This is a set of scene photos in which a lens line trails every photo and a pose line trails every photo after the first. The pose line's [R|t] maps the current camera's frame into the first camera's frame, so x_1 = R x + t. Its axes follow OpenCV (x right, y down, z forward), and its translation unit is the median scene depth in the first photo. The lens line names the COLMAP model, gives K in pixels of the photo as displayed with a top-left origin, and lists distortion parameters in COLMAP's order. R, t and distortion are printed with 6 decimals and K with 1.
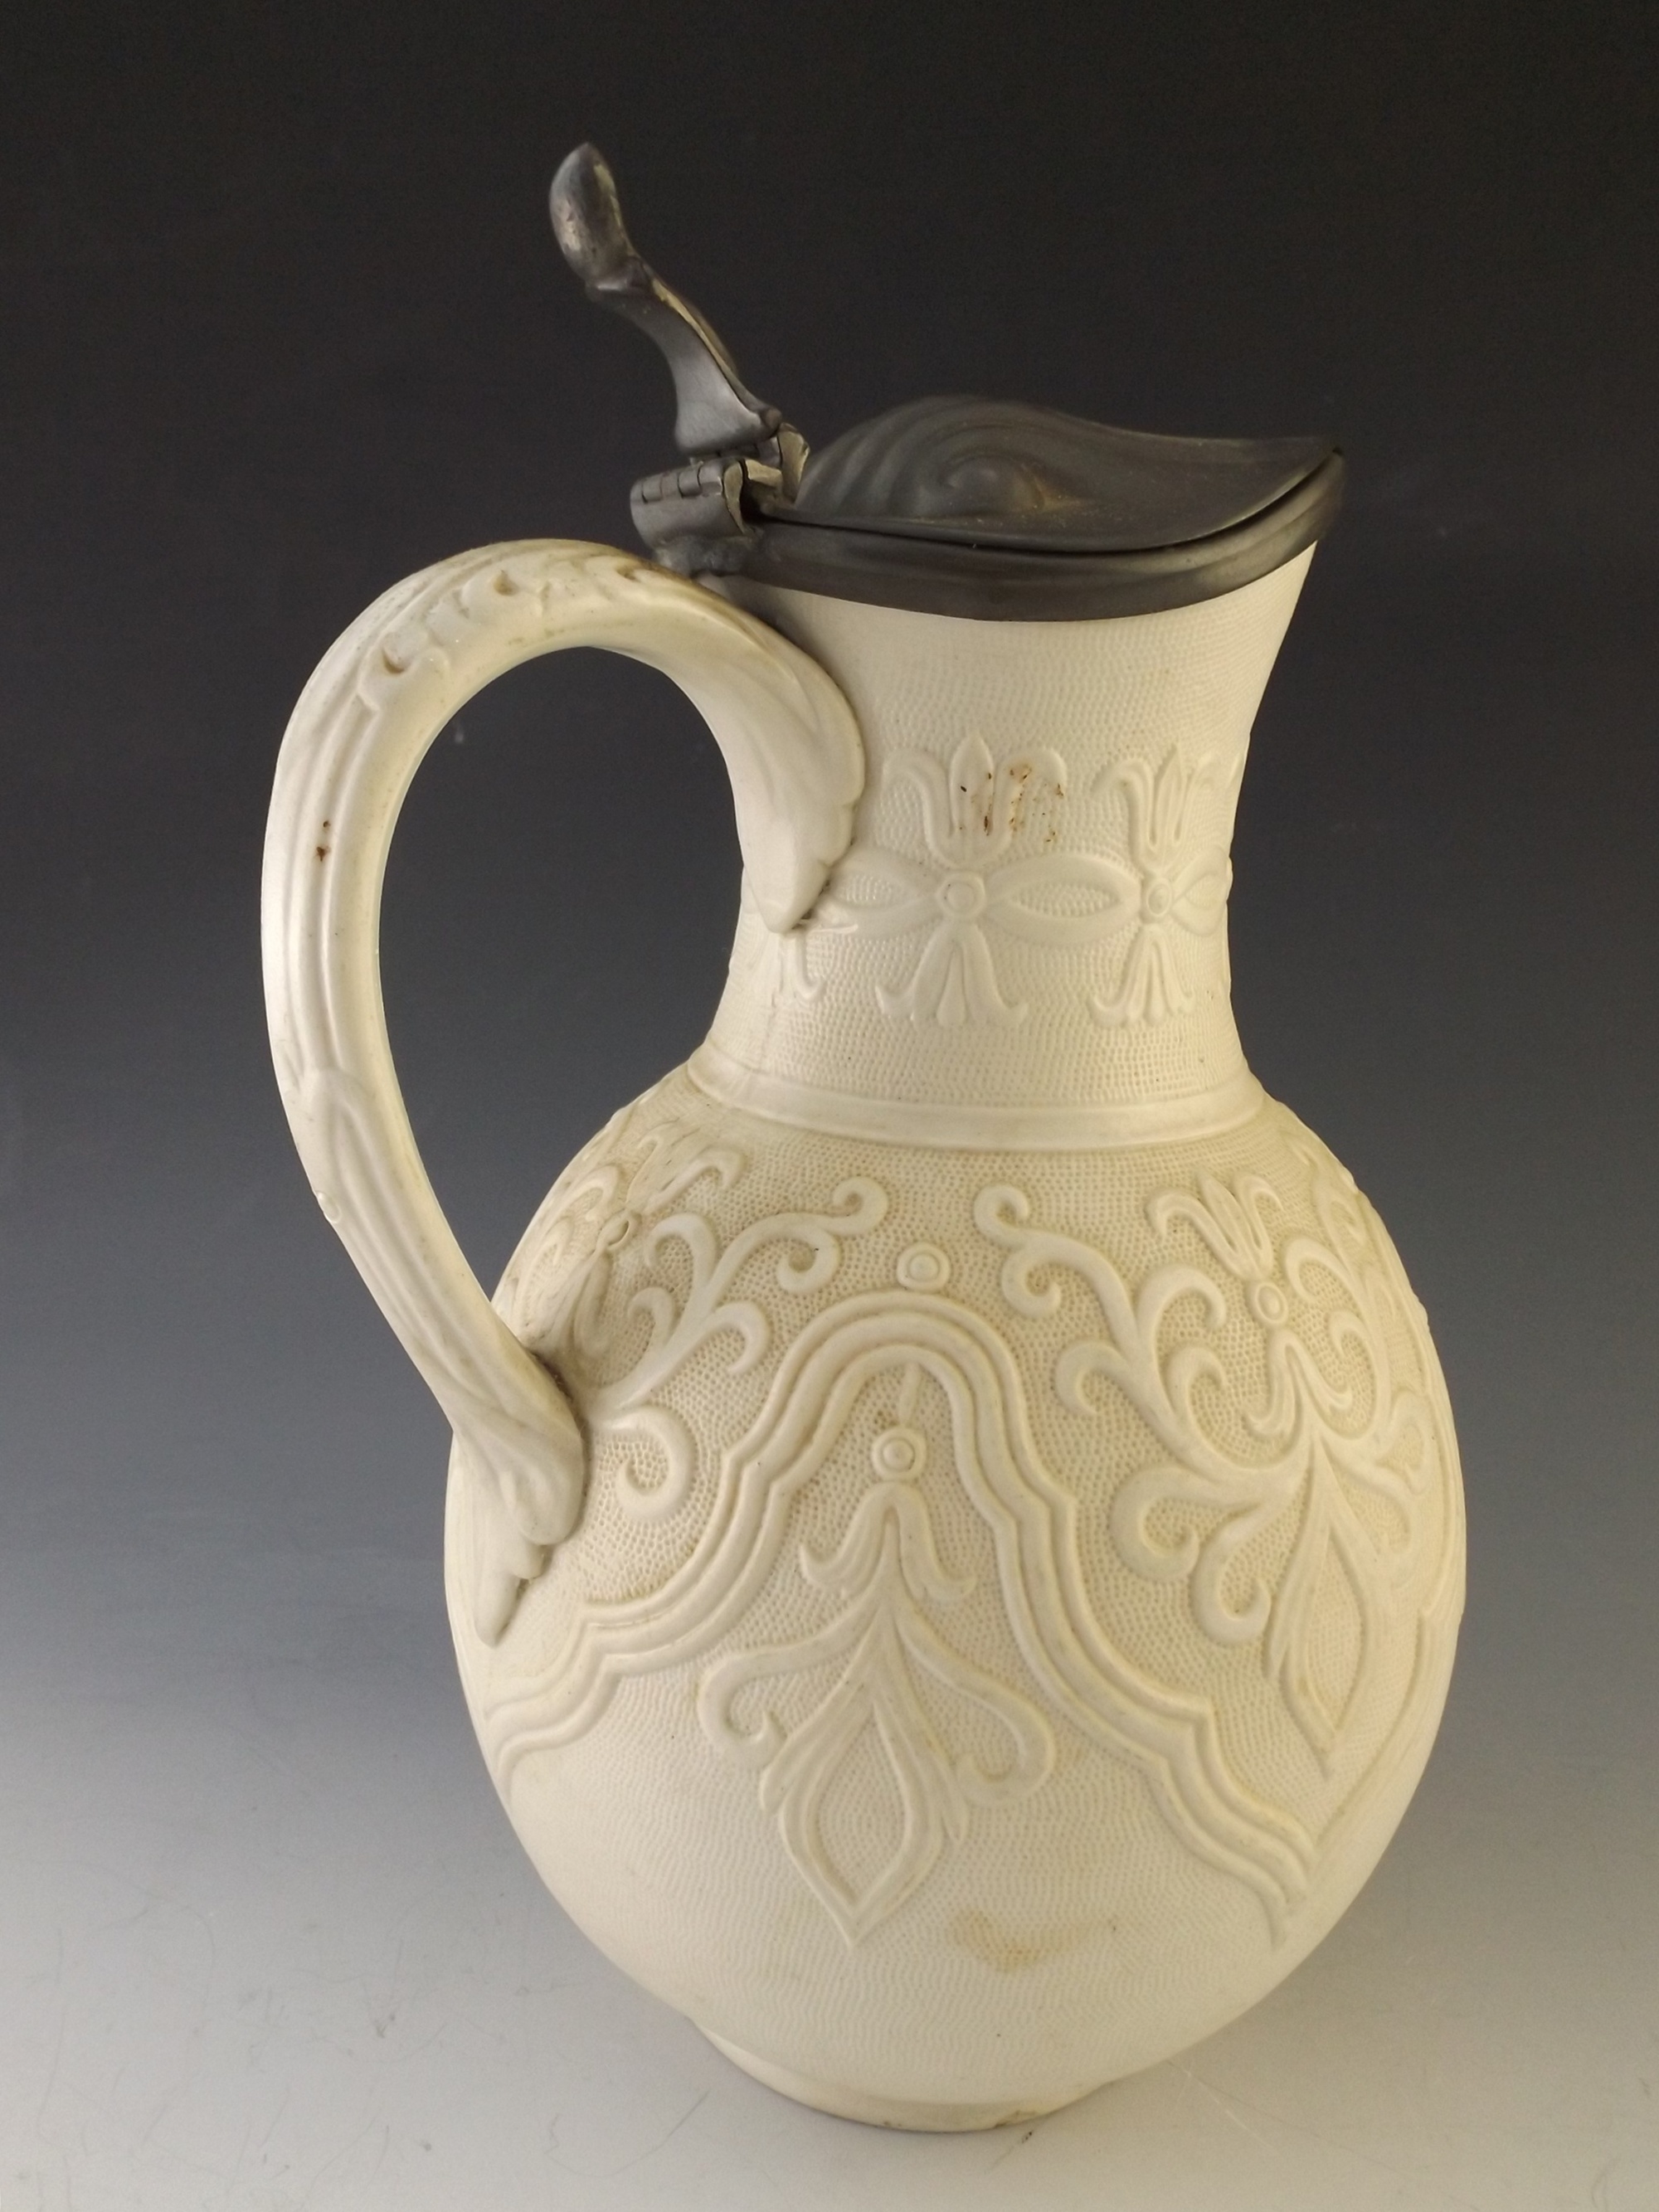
lens RADIAL K [[1567.7, 0, 841.4], [0, 1567.7, 1095.4], [0, 0, 1]] dist [0.010748, -0.011424]
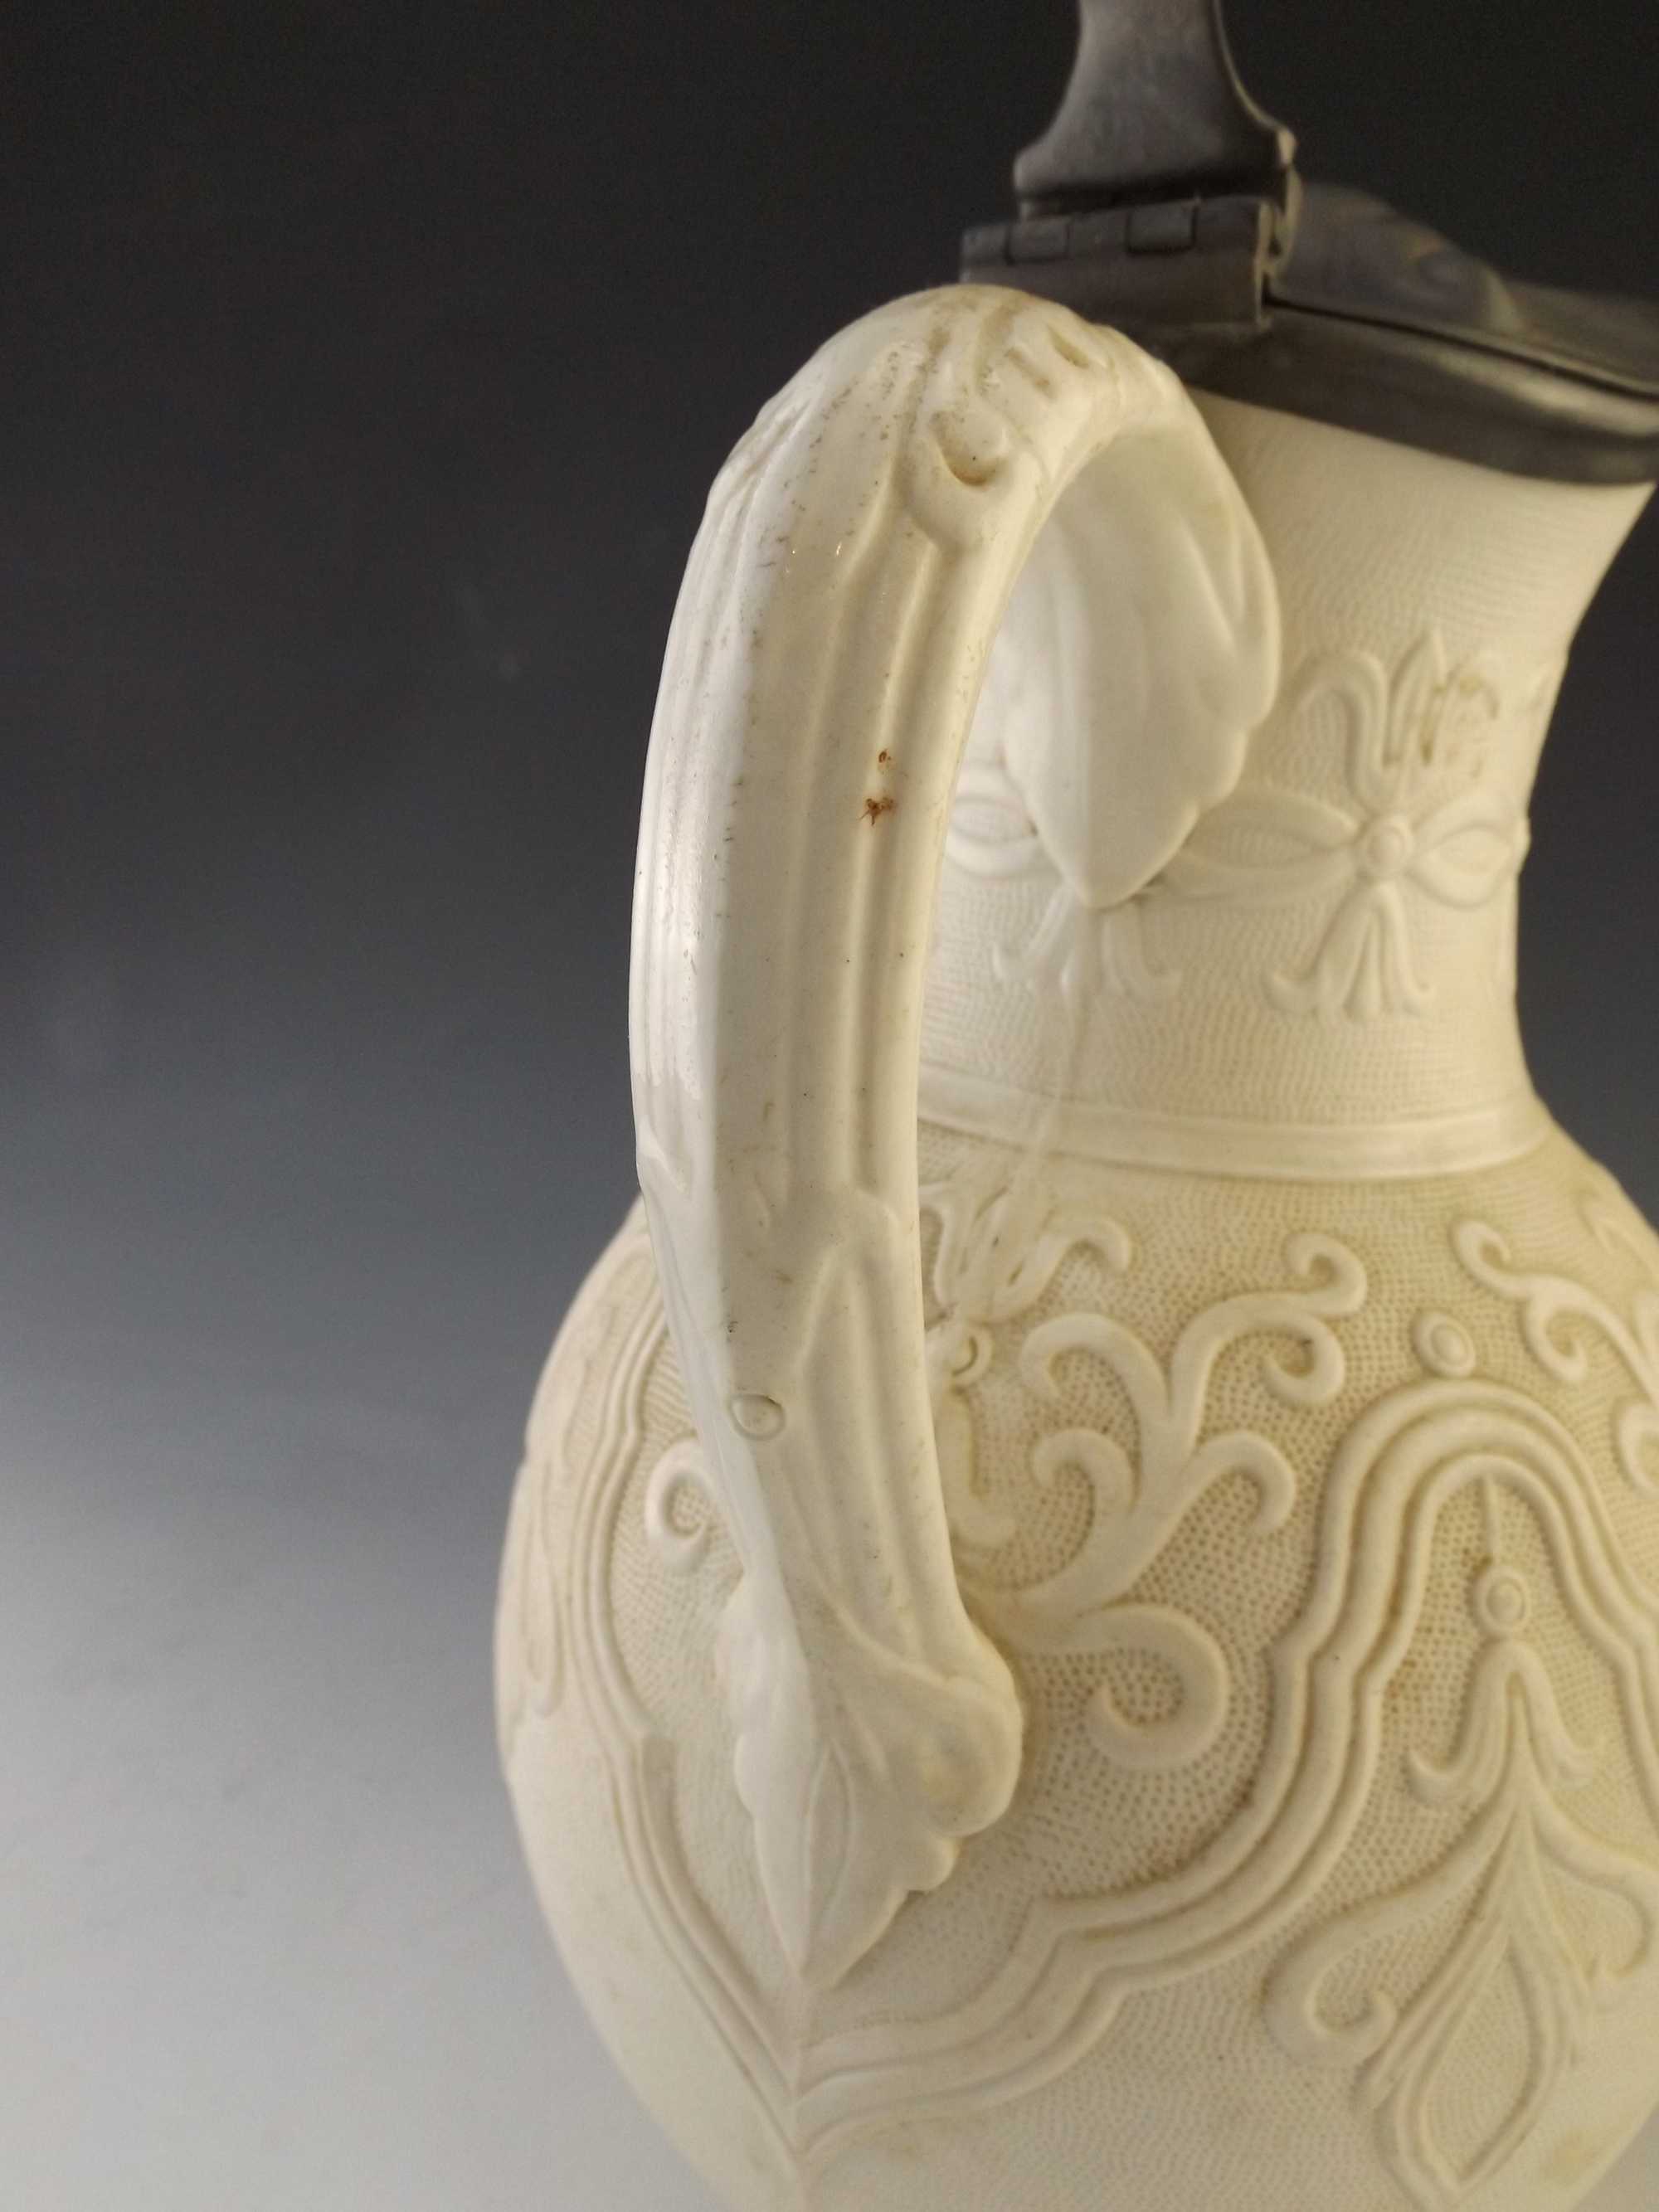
lens RADIAL K [[1567.7, 0, 827.2], [0, 1567.7, 1098.6], [0, 0, 1]] dist [0.010748, -0.011424]
pose [[0.892352, -0.094193, 0.441402, -0.521386], [0.077073, 0.995417, 0.056602, -0.072008], [-0.444711, -0.016489, 0.895523, 0.441960]]
